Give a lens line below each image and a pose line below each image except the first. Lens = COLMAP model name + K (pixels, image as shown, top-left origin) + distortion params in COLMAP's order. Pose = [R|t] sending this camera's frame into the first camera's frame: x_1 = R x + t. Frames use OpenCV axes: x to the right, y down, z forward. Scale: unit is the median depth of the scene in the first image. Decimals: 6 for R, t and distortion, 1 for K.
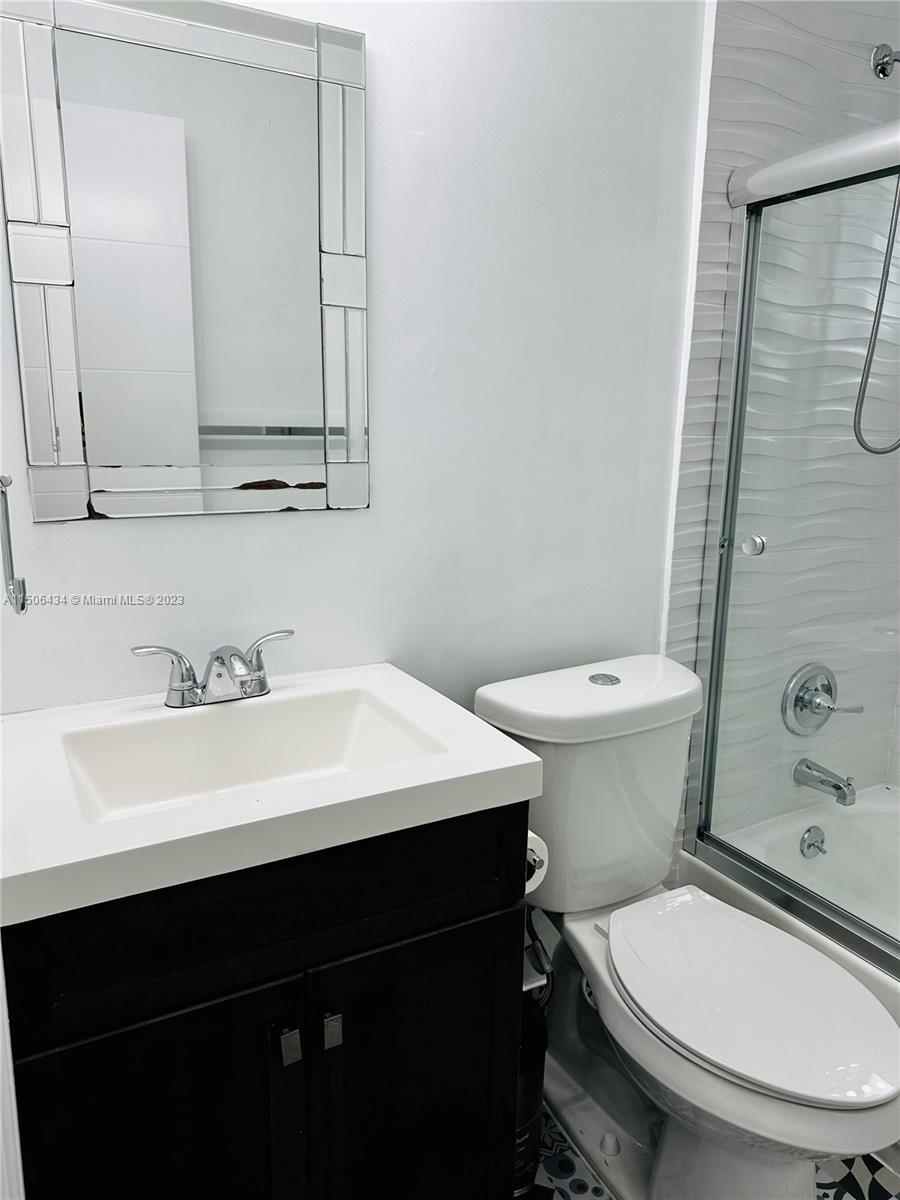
lens RADIAL K [[845.8, 0, 460.1], [0, 845.8, 592.0], [0, 0, 1]] dist [0.059378, -0.071153]
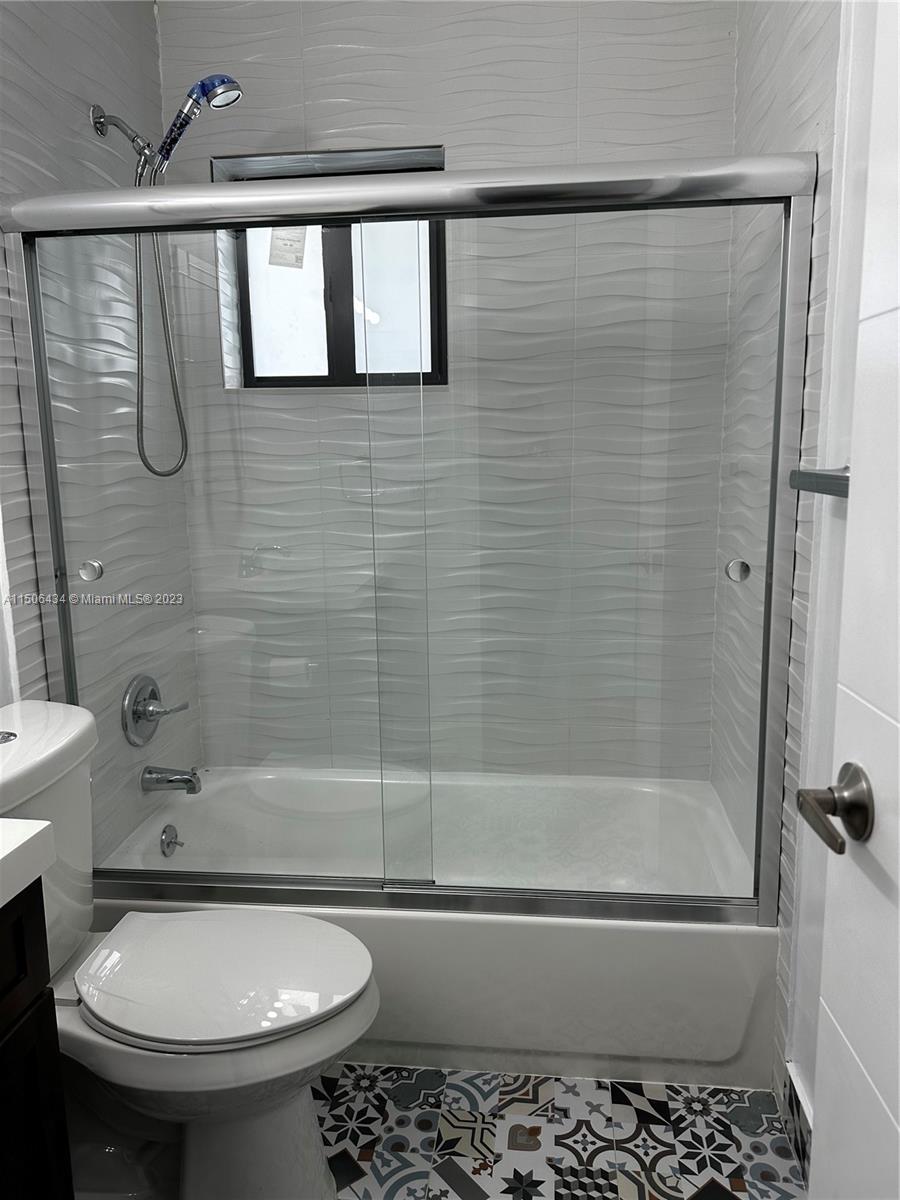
lens RADIAL K [[845.8, 0, 448.6], [0, 845.8, 593.4], [0, 0, 1]] dist [0.059378, -0.071153]
pose [[0.576345, -0.161674, 0.801054, -0.215084], [0.189451, 0.979964, 0.061476, -0.009865], [-0.794943, 0.116329, 0.595426, 0.058578]]
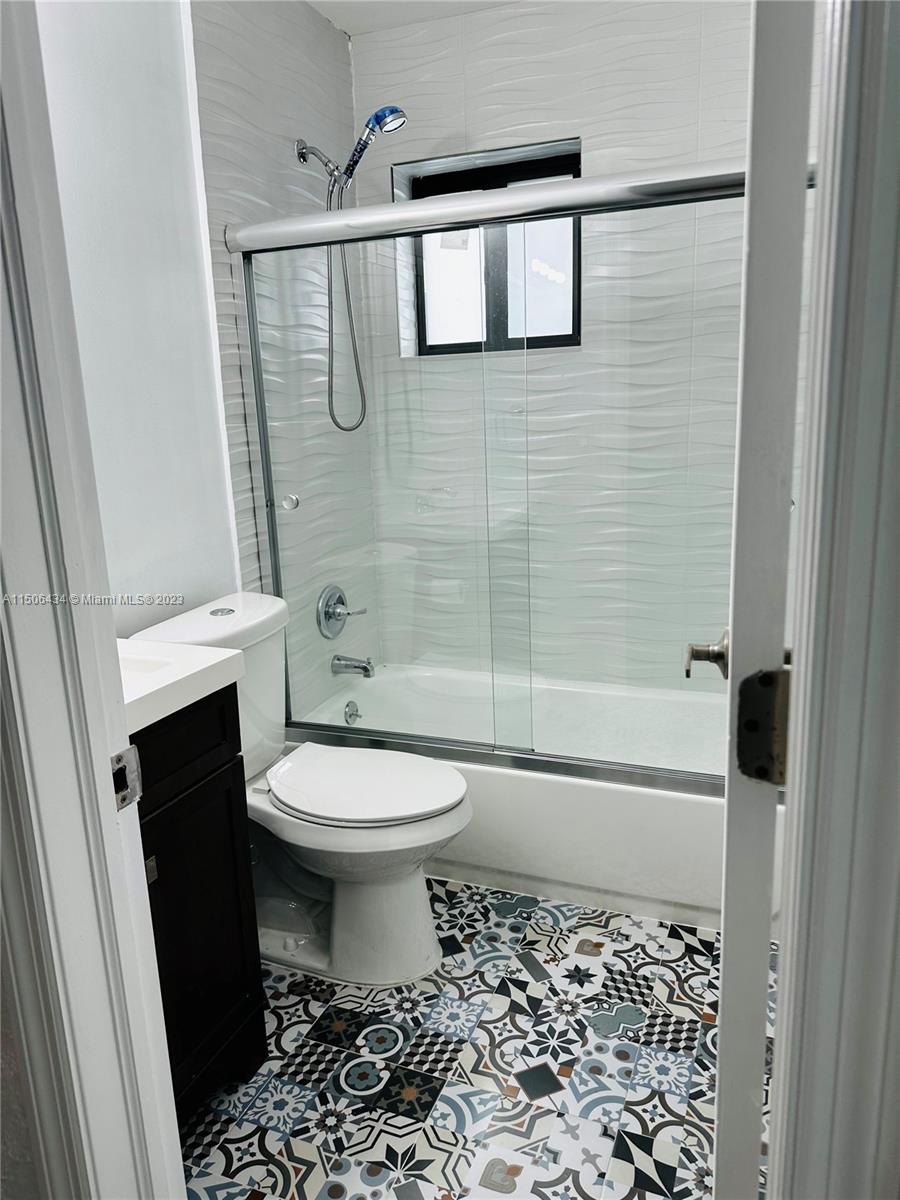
lens RADIAL K [[845.8, 0, 444.8], [0, 845.8, 597.1], [0, 0, 1]] dist [0.059378, -0.071153]
pose [[0.774564, -0.183639, 0.605249, -0.300937], [0.176398, 0.981674, 0.072106, 0.039404], [-0.607399, 0.050914, 0.792764, -0.217287]]
